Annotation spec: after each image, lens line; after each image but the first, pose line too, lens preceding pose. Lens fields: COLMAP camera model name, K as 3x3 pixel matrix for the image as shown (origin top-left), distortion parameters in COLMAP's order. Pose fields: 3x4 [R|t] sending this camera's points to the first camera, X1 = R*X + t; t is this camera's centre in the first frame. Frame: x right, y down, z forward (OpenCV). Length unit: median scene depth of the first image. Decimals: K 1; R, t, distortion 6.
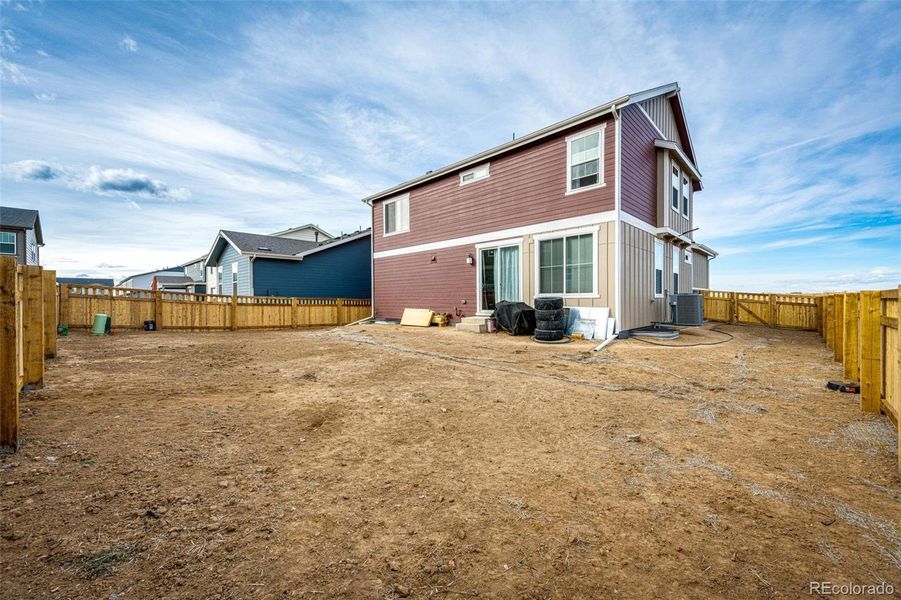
lens RADIAL K [[359.1, 0, 450.8], [0, 359.1, 300.9], [0, 0, 1]] dist [0.001006, 0.000215]
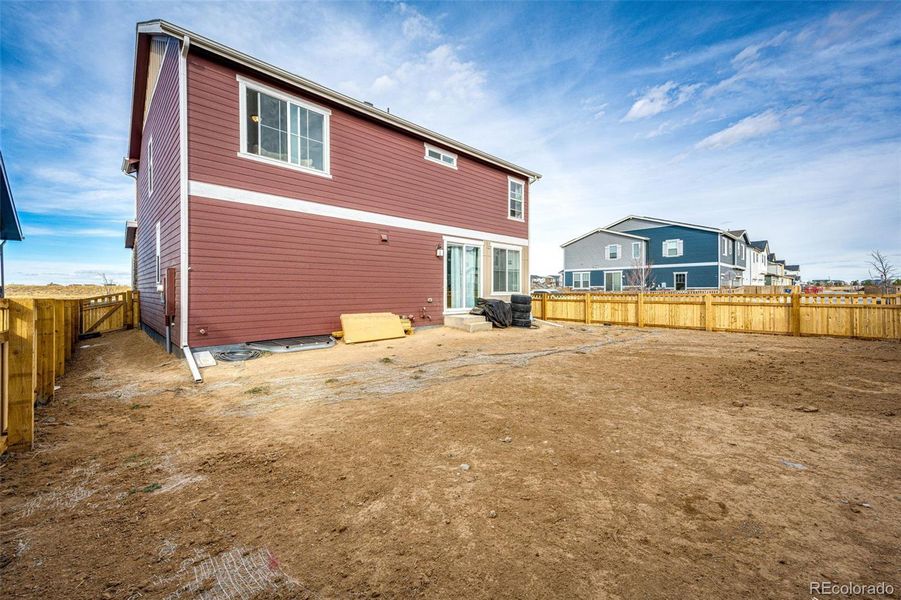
lens RADIAL K [[359.1, 0, 450.7], [0, 359.1, 294.3], [0, 0, 1]] dist [0.001006, 0.000215]
pose [[0.000189, -0.008657, 0.999963, -0.824195], [0.002237, 0.999960, 0.008657, -0.018117], [-0.999997, 0.002235, 0.000208, 0.974378]]
